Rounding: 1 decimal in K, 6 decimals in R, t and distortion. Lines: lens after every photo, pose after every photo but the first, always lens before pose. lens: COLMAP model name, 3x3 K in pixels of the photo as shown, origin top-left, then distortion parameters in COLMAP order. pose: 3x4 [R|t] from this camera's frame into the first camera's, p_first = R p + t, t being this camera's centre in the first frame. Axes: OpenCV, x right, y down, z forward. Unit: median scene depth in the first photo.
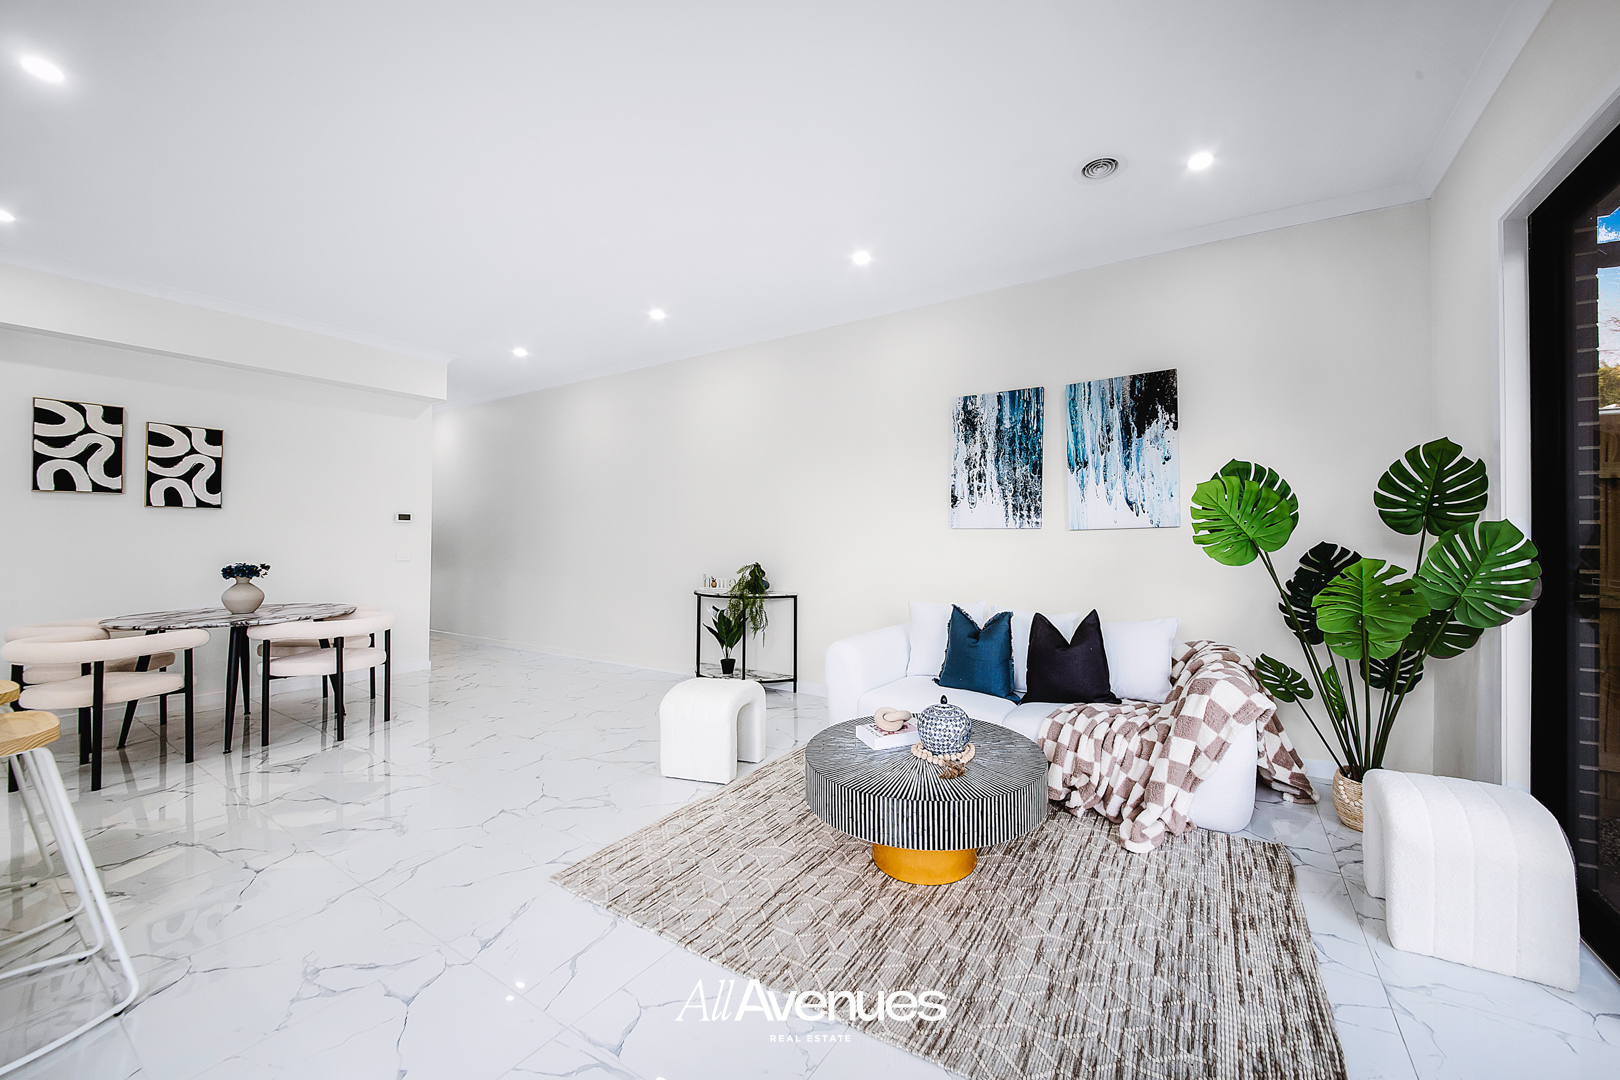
lens RADIAL K [[568.0, 0, 816.0], [0, 568.0, 530.1], [0, 0, 1]] dist [-0.024235, -0.000238]
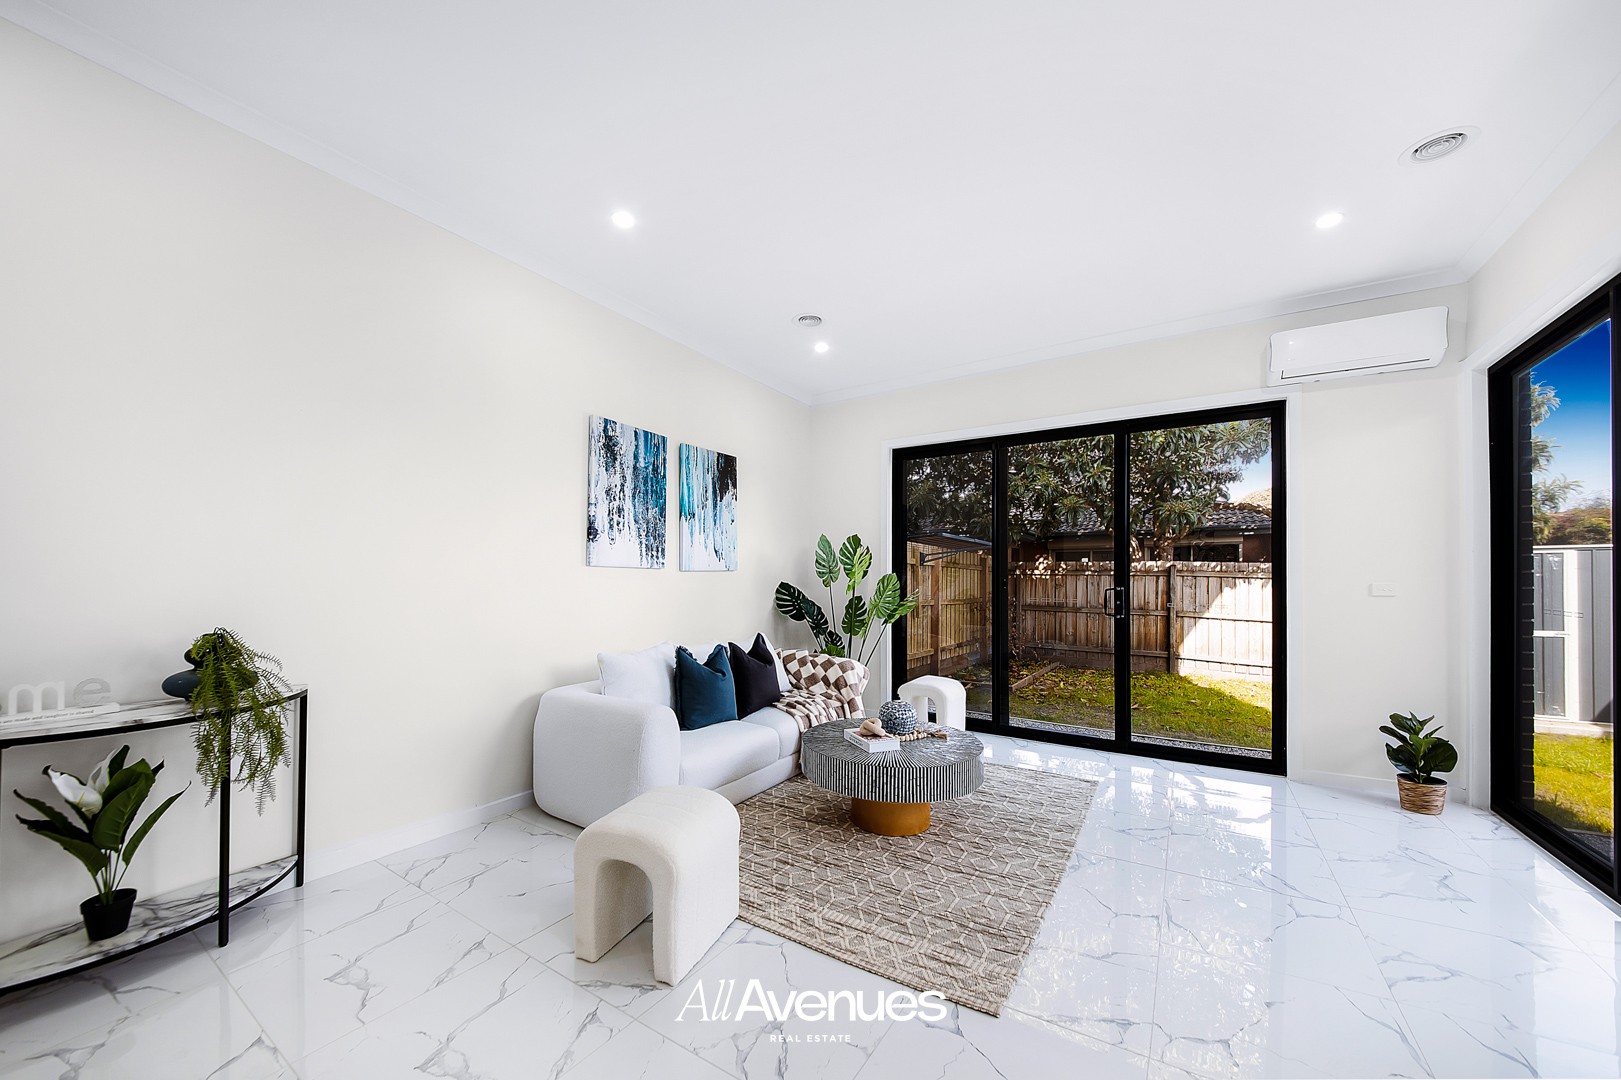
lens RADIAL K [[587.4, 0, 808.7], [0, 587.4, 579.7], [0, 0, 1]] dist [-0.007493, -0.000122]
pose [[-0.013742, 0.008005, 0.999874, -0.703436], [-0.019031, 0.999785, -0.008266, 0.021246], [-0.999724, -0.019142, -0.013587, 0.724716]]
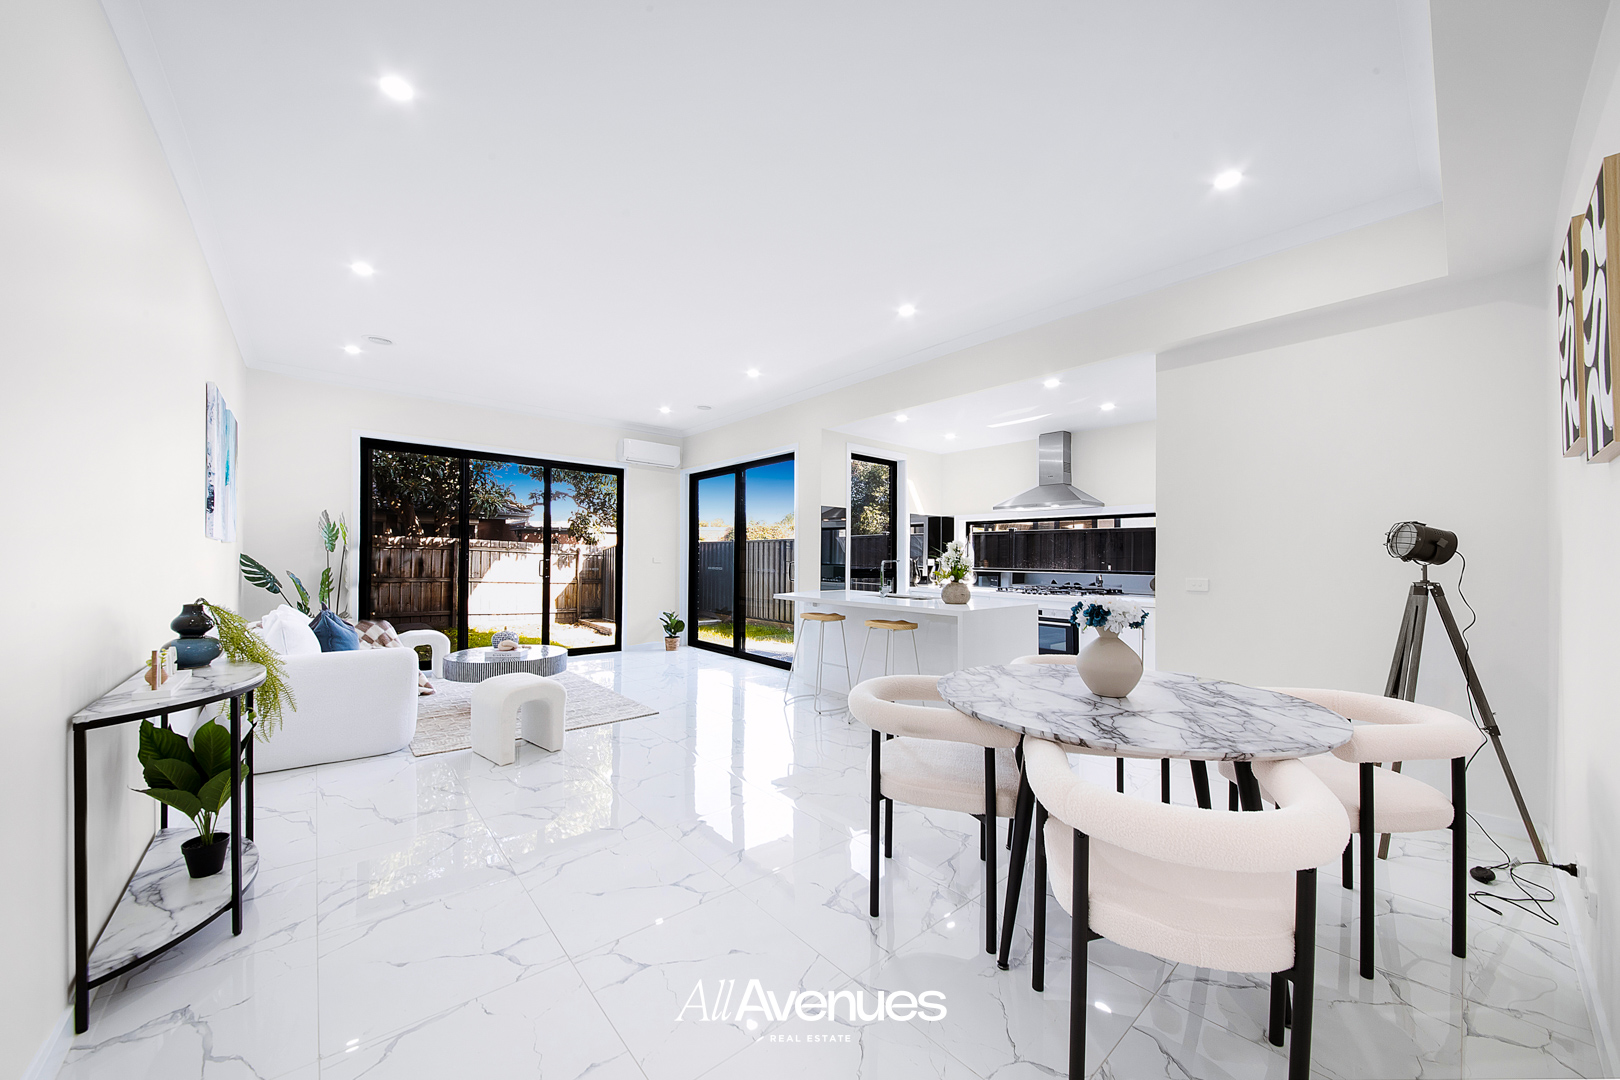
lens RADIAL K [[568.0, 0, 816.0], [0, 568.0, 530.1], [0, 0, 1]] dist [-0.024235, -0.000238]
pose [[-0.967866, 0.006940, 0.251372, -0.886150], [-0.010470, 0.997640, -0.067856, 0.034808], [-0.251249, -0.068308, -0.965509, 1.685237]]
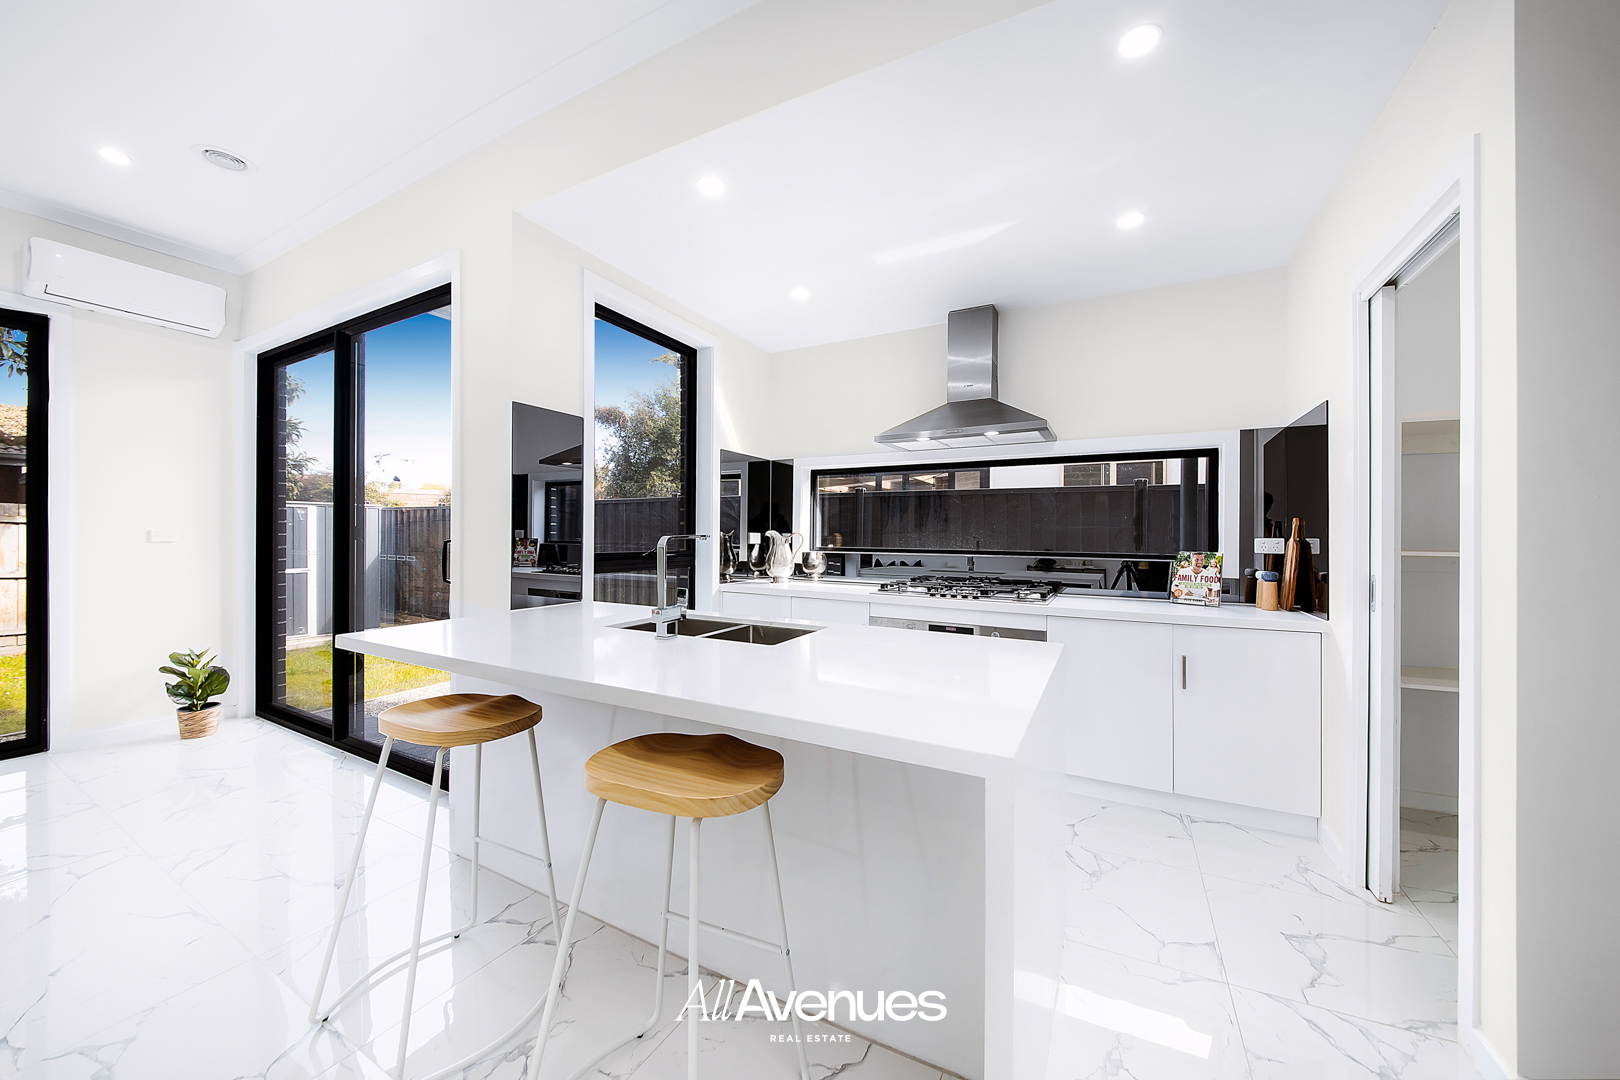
lens RADIAL K [[549.0, 0, 810.0], [0, 549.0, 540.0], [0, 0, 1]] dist [-0.002267, -0.004859]
pose [[-0.994656, -0.006424, -0.103040, -0.779450], [-0.005347, 0.999928, -0.010725, 0.023013], [0.103102, -0.010117, -0.994619, 0.821542]]
